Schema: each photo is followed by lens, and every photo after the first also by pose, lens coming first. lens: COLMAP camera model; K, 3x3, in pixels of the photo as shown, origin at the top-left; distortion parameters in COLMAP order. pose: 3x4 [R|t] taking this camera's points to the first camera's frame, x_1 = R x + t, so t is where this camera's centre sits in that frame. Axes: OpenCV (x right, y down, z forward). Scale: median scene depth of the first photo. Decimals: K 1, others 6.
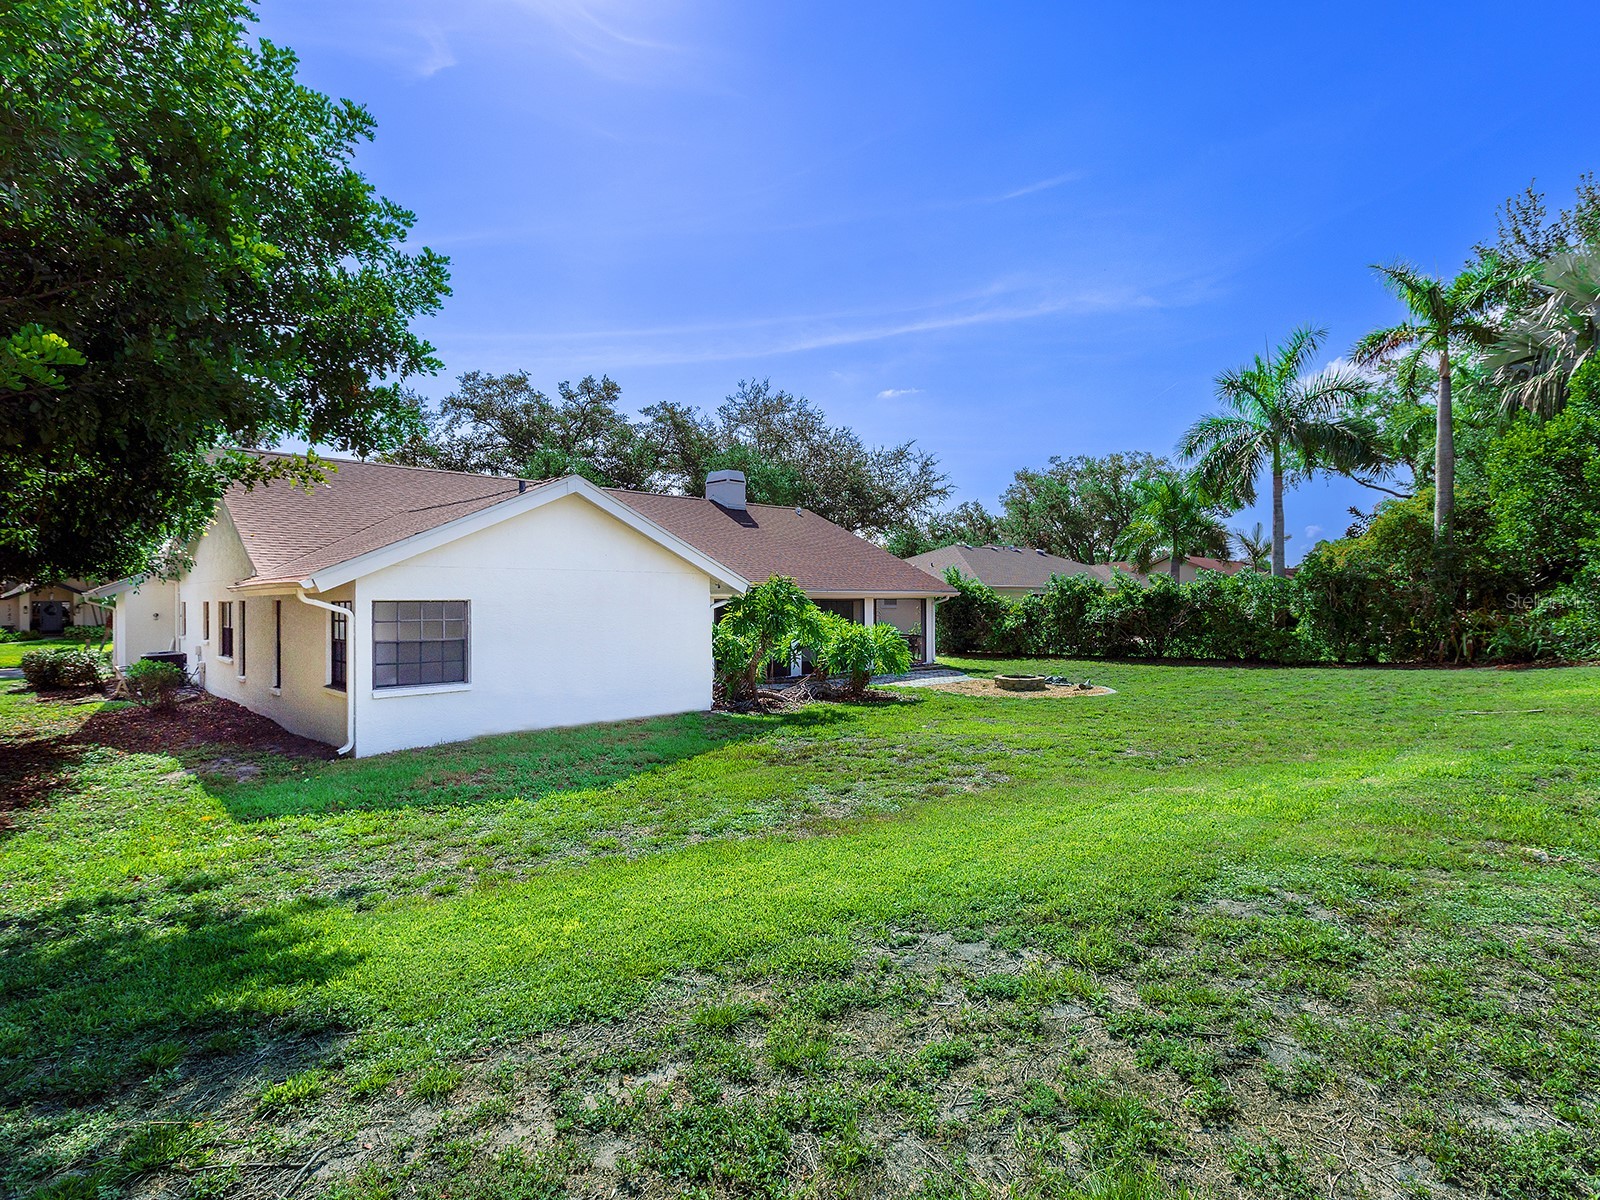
lens RADIAL K [[809.0, 0, 809.6], [0, 809.0, 587.6], [0, 0, 1]] dist [0.001752, 0.000638]
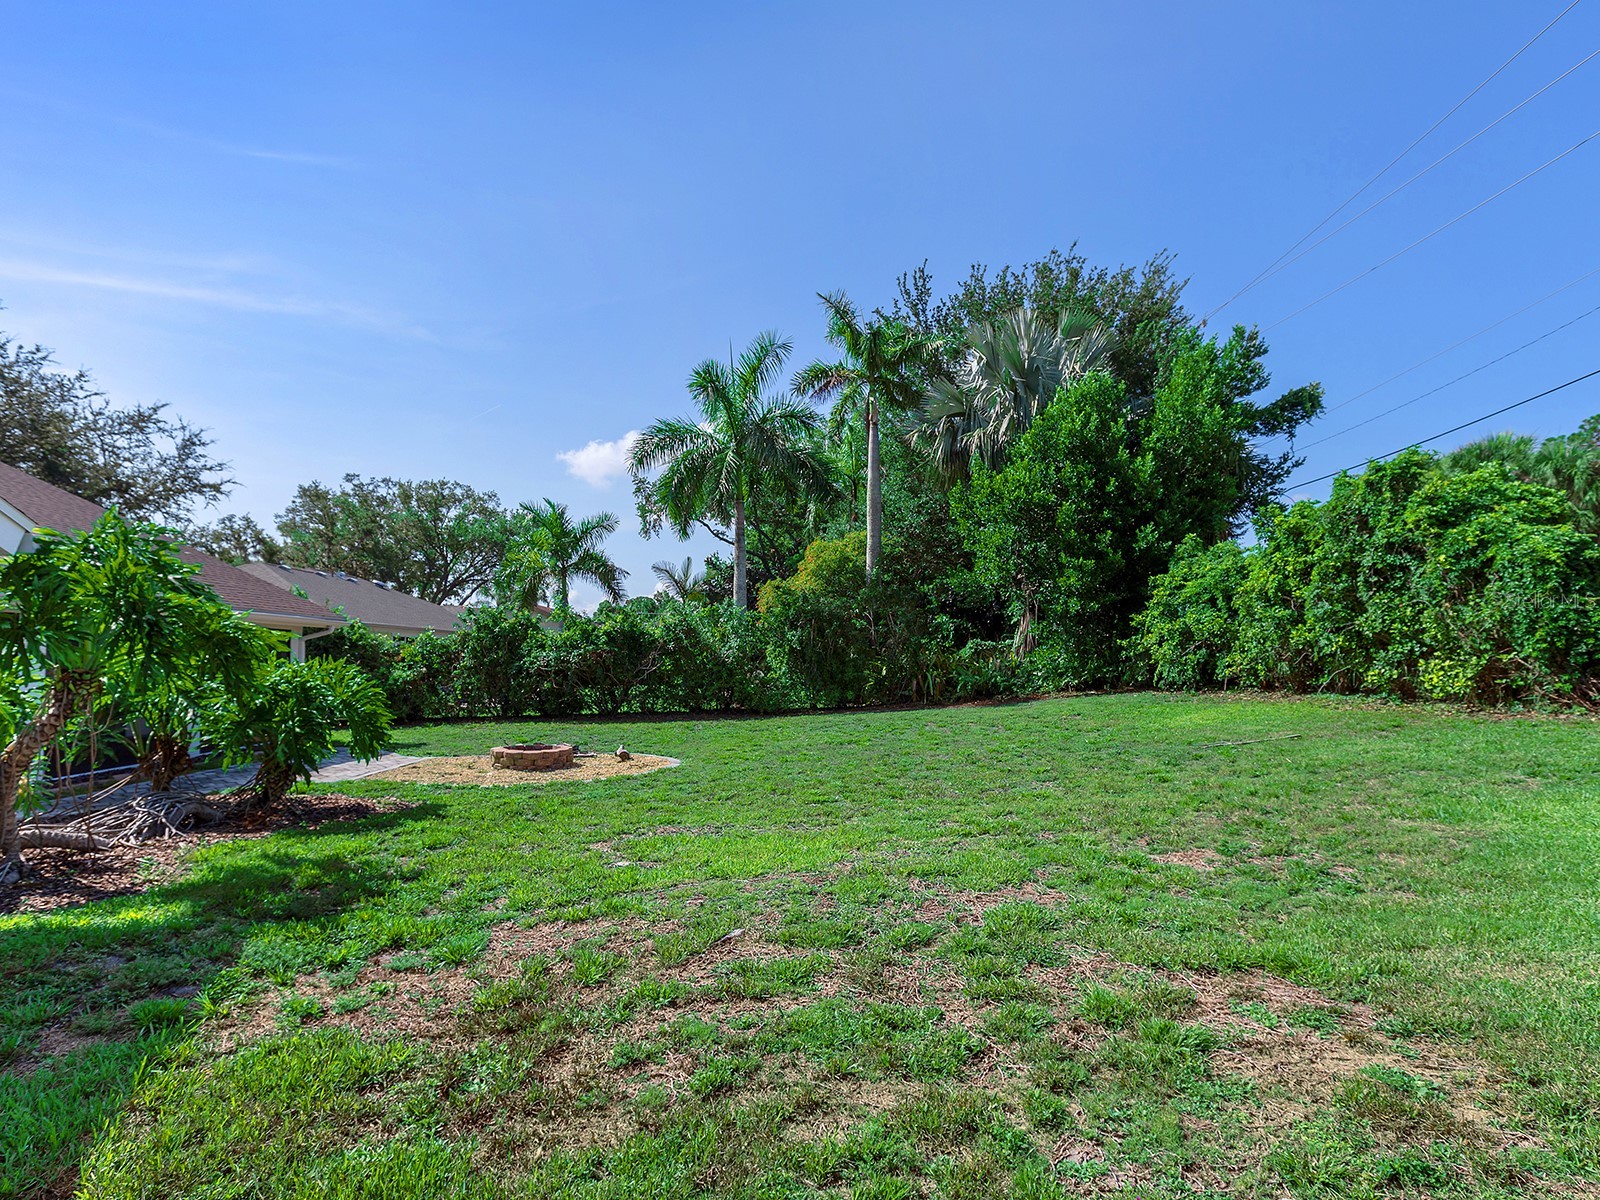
lens RADIAL K [[867.3, 0, 769.9], [0, 867.3, 624.7], [0, 0, 1]] dist [0.000654, 0.000055]
pose [[0.682905, 0.033836, 0.729723, -0.078575], [-0.010561, 0.999280, -0.036451, 0.029129], [-0.730431, 0.017186, 0.682771, 0.313417]]
